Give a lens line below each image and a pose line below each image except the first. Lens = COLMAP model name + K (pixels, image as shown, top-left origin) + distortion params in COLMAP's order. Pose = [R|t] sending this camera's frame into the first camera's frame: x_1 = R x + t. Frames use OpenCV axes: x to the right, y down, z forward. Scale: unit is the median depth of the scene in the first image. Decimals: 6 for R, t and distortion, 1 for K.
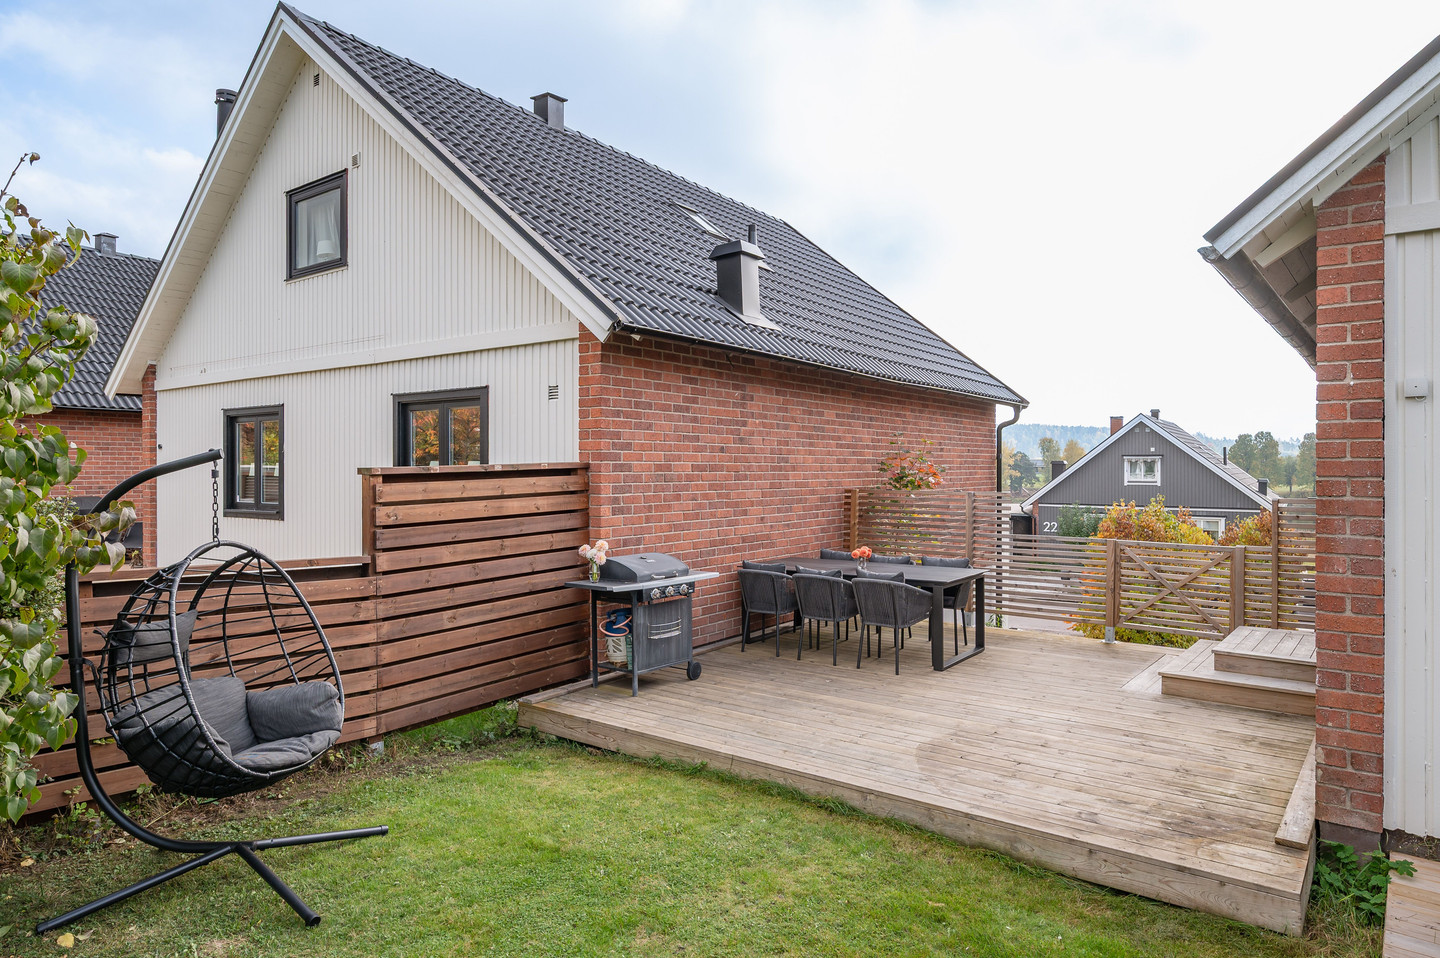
lens RADIAL K [[866.4, 0, 720.0], [0, 866.4, 479.0], [0, 0, 1]] dist [-0.001836, -0.001189]
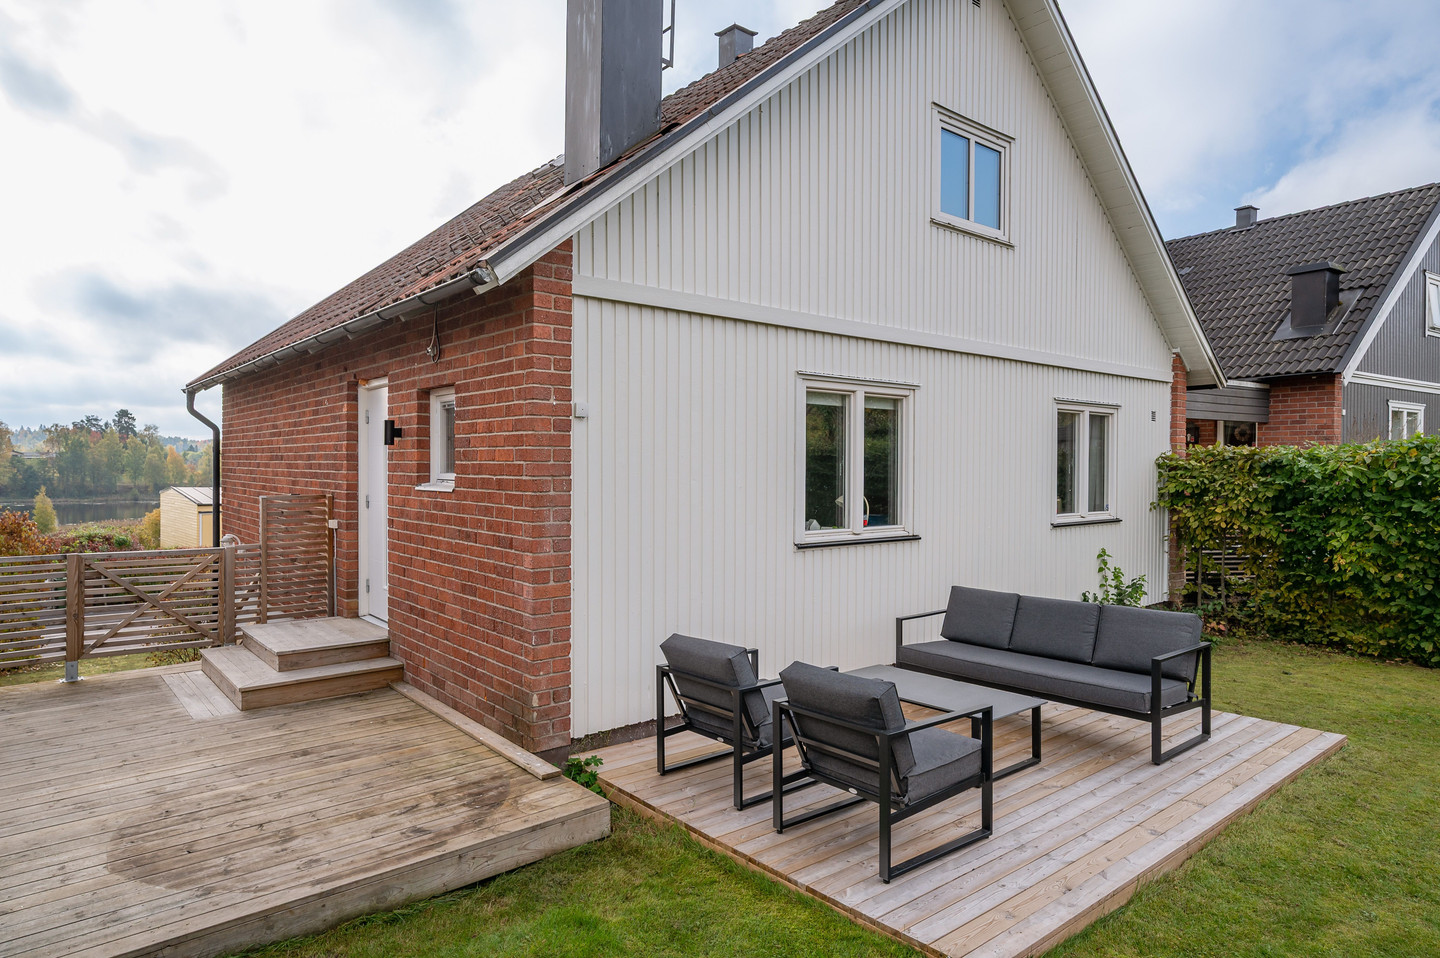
lens RADIAL K [[866.4, 0, 720.0], [0, 866.4, 479.0], [0, 0, 1]] dist [-0.001836, -0.001189]
pose [[0.184444, -0.018478, 0.982669, -0.431226], [0.010228, 0.999805, 0.016881, -0.015437], [-0.982790, 0.006938, 0.184597, 0.461886]]
